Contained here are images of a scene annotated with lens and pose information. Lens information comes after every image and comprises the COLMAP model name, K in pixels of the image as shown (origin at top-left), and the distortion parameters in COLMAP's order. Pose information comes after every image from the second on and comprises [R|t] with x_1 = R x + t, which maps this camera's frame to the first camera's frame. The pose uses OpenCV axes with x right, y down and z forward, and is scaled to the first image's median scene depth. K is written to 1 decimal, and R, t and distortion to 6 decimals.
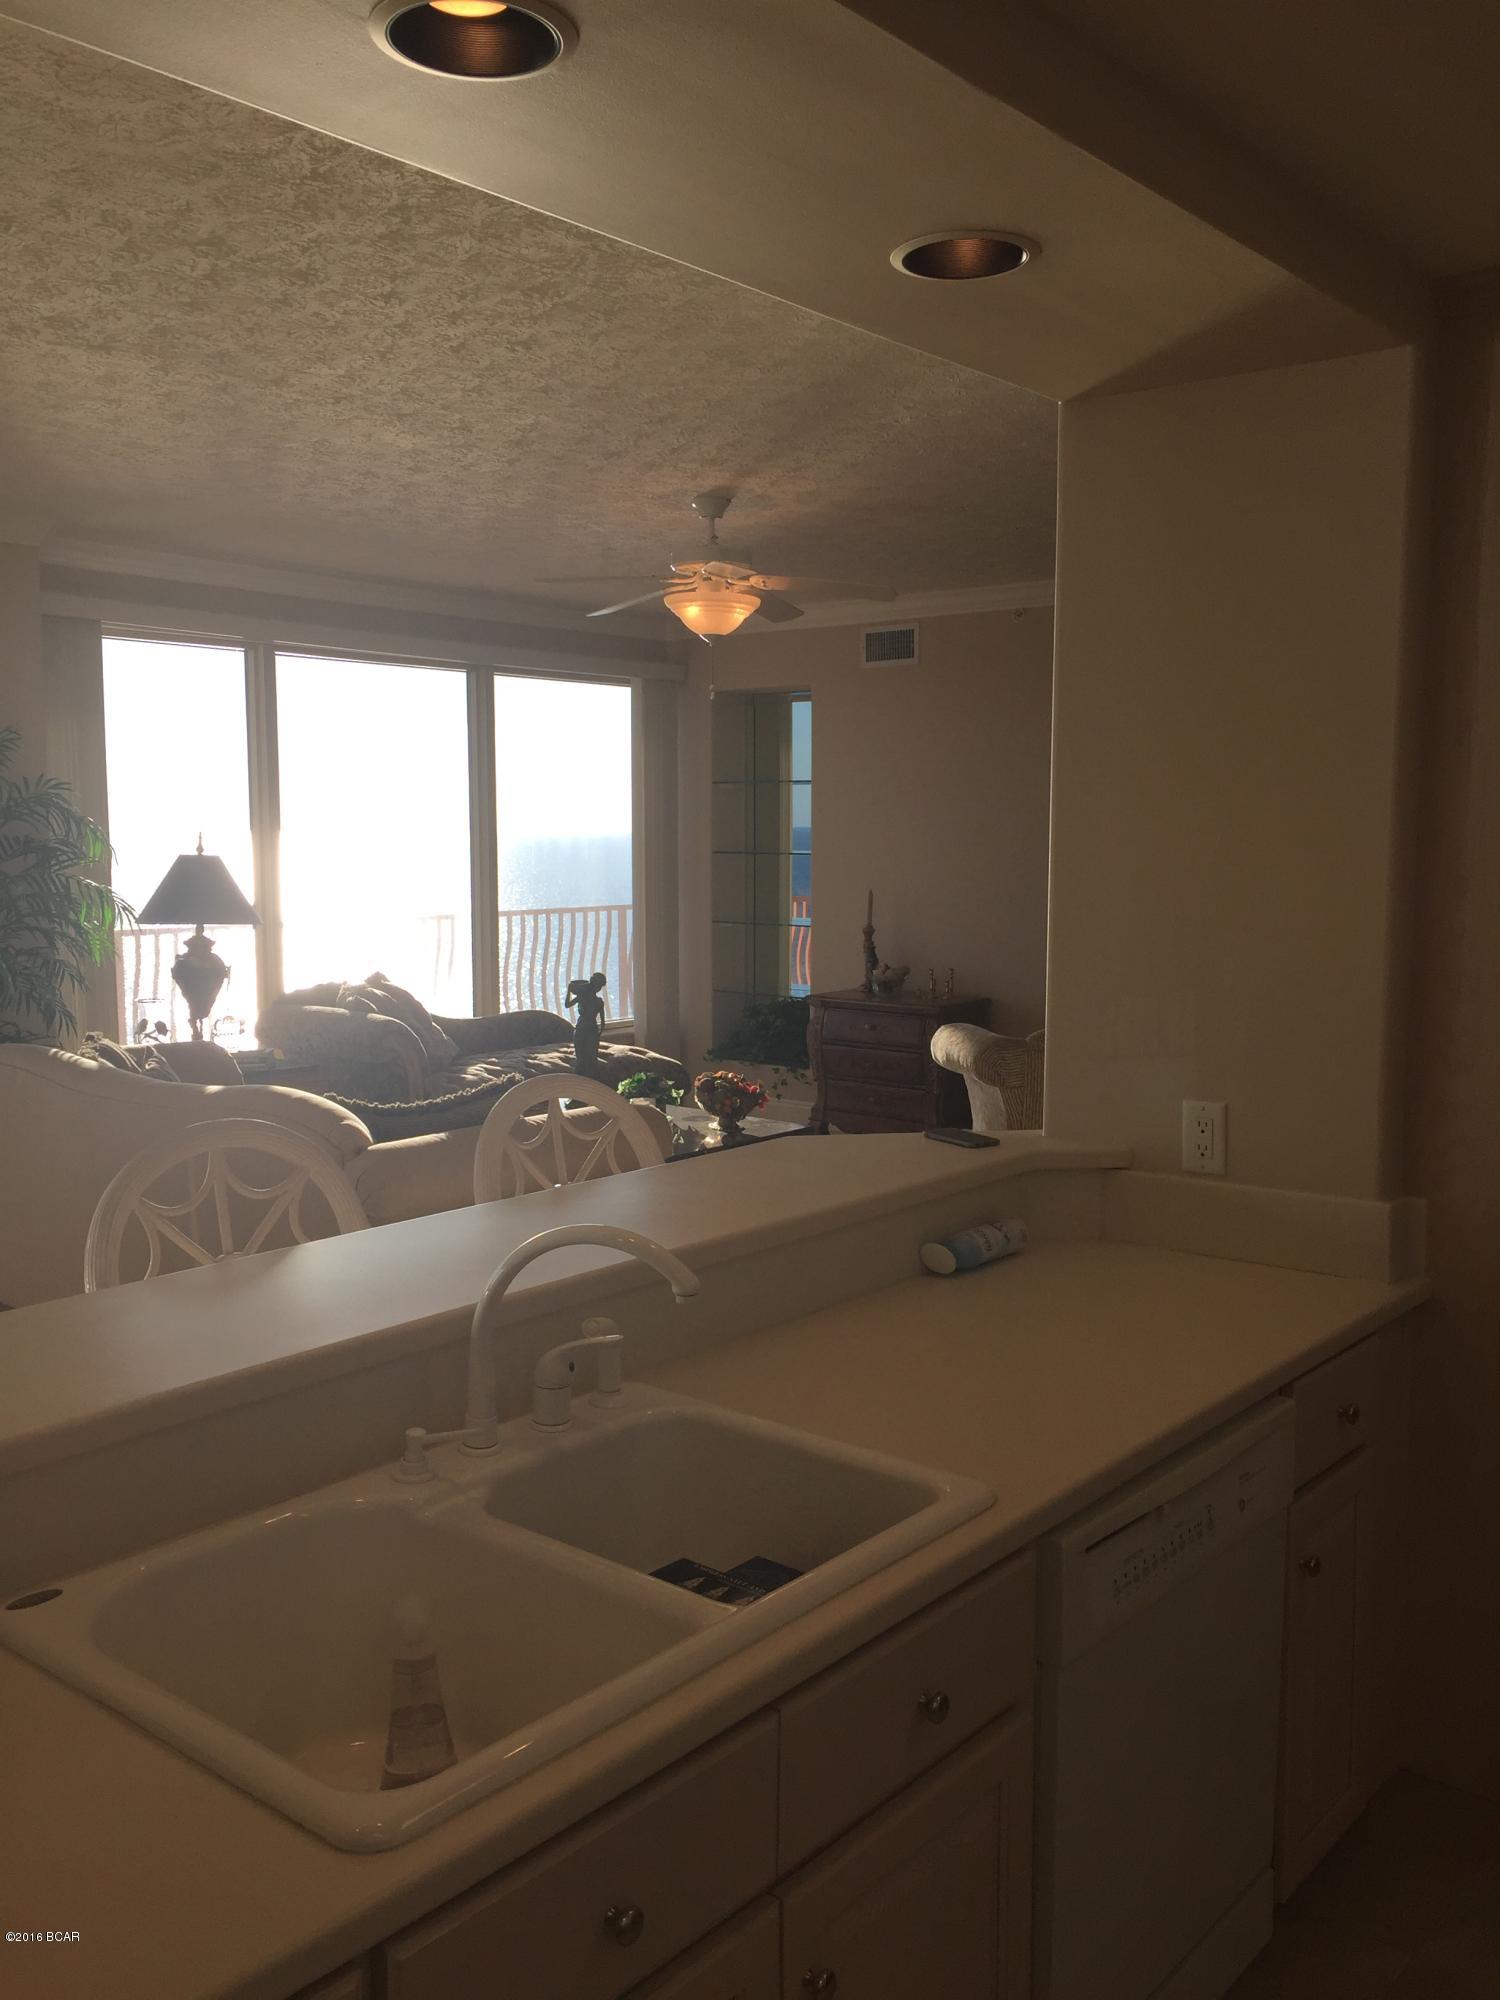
lens RADIAL K [[1716.0, 0, 751.7], [0, 1716.0, 1022.9], [0, 0, 1]] dist [0.001030, 0.000433]
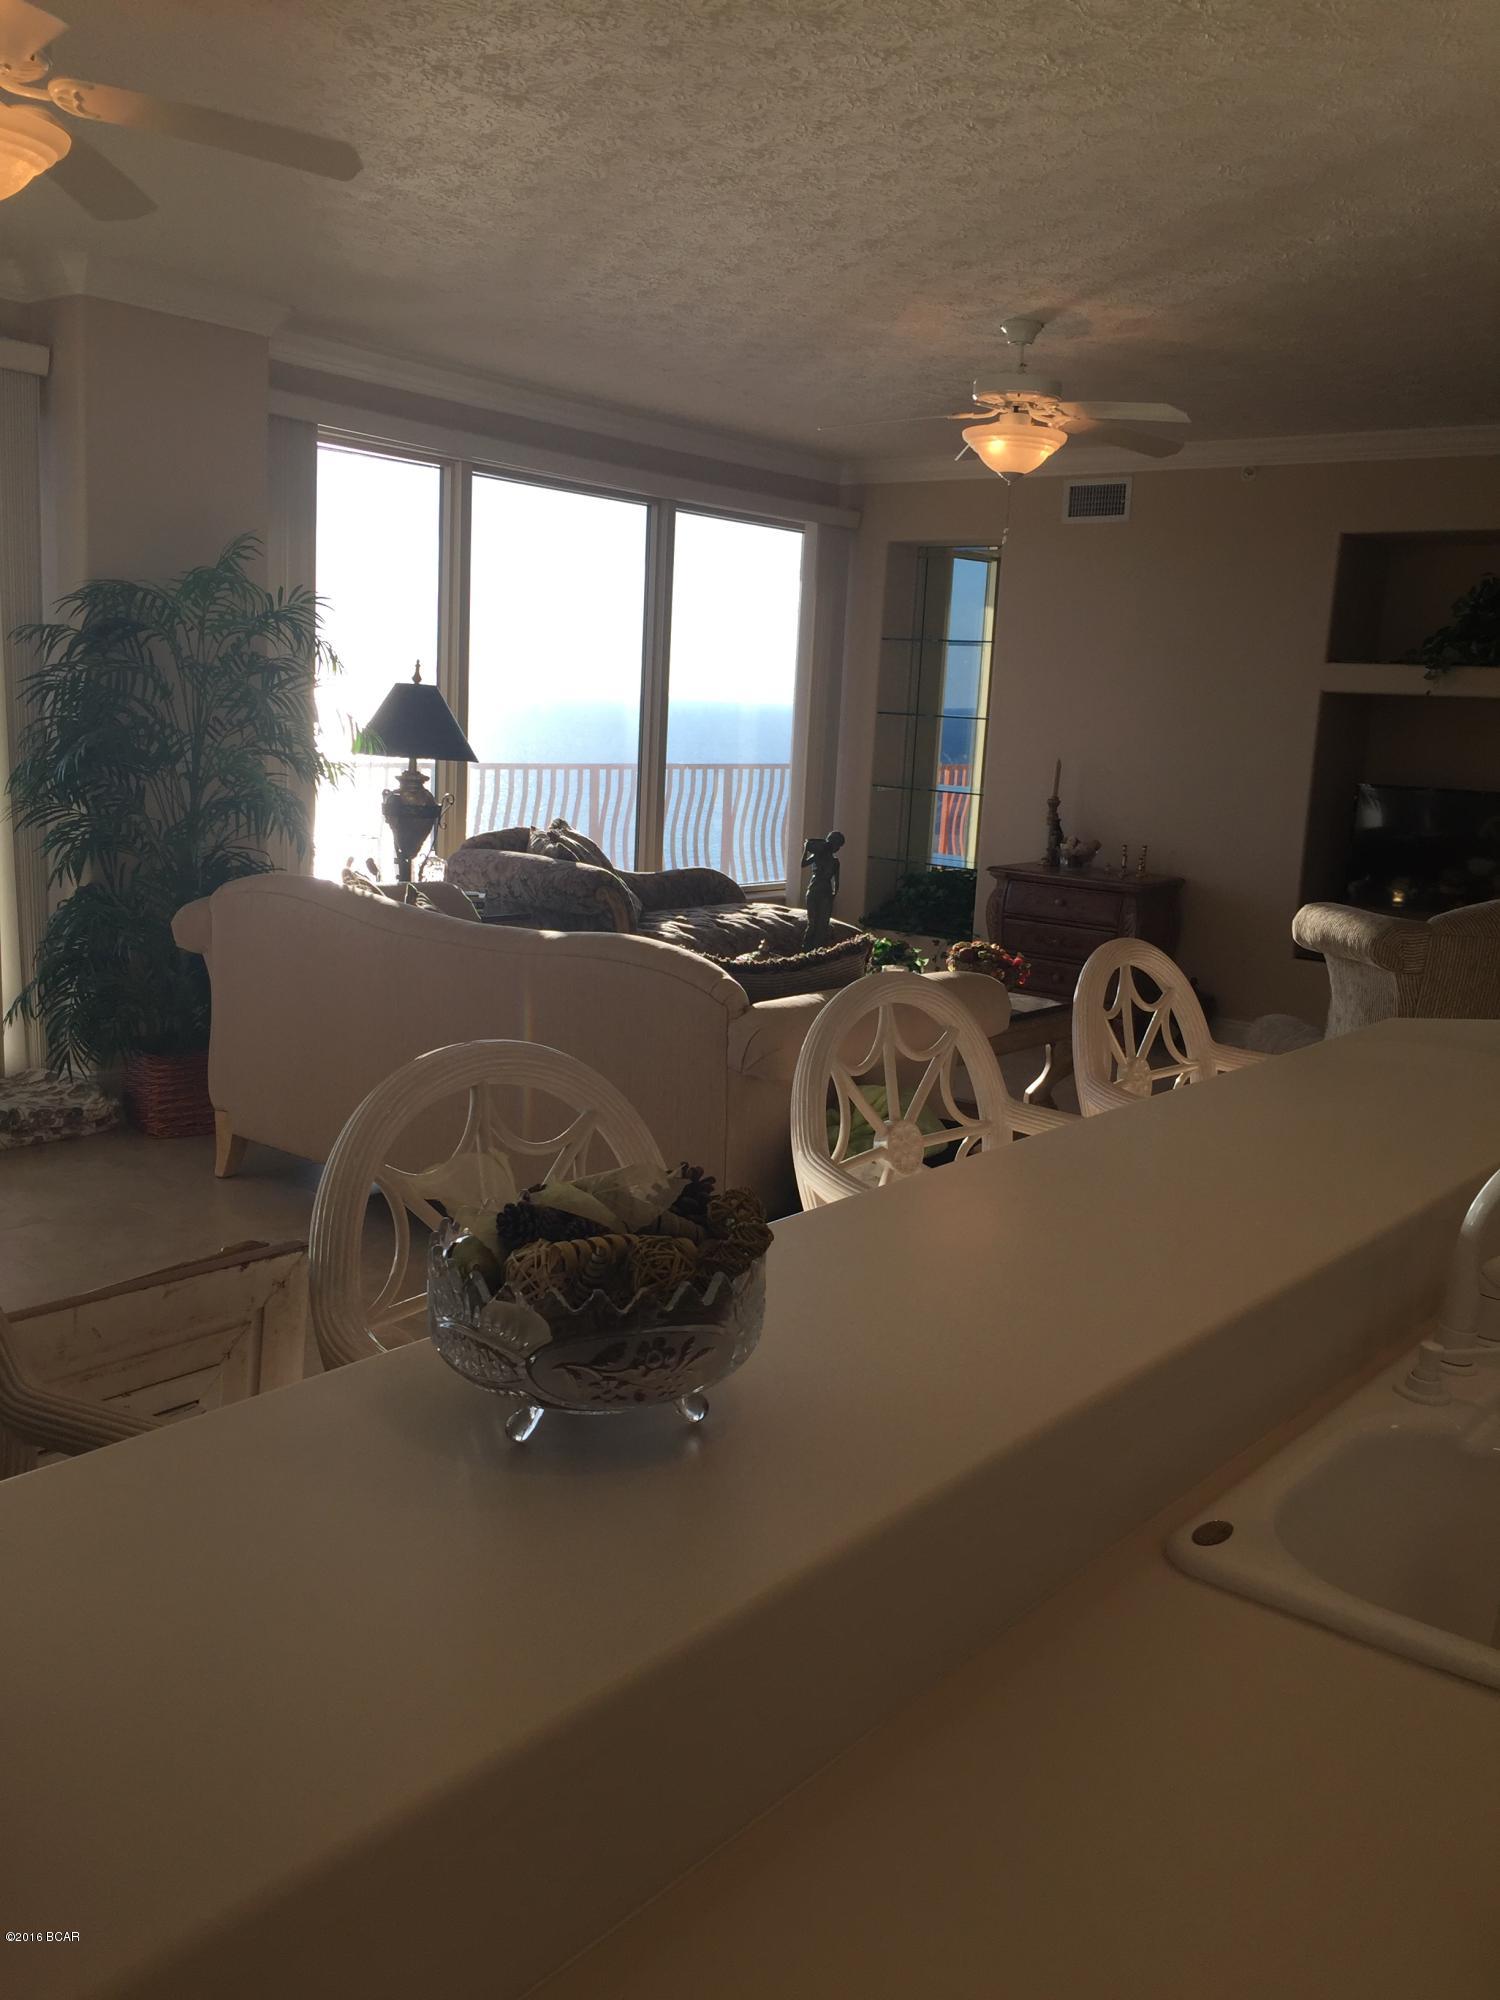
lens RADIAL K [[1717.6, 0, 758.1], [0, 1717.6, 1005.5], [0, 0, 1]] dist [0.079747, -0.106789]
pose [[0.998657, 0.047133, 0.021508, -0.117446], [-0.048434, 0.996735, 0.064601, 0.005803], [-0.018393, -0.065556, 0.997679, 0.030609]]
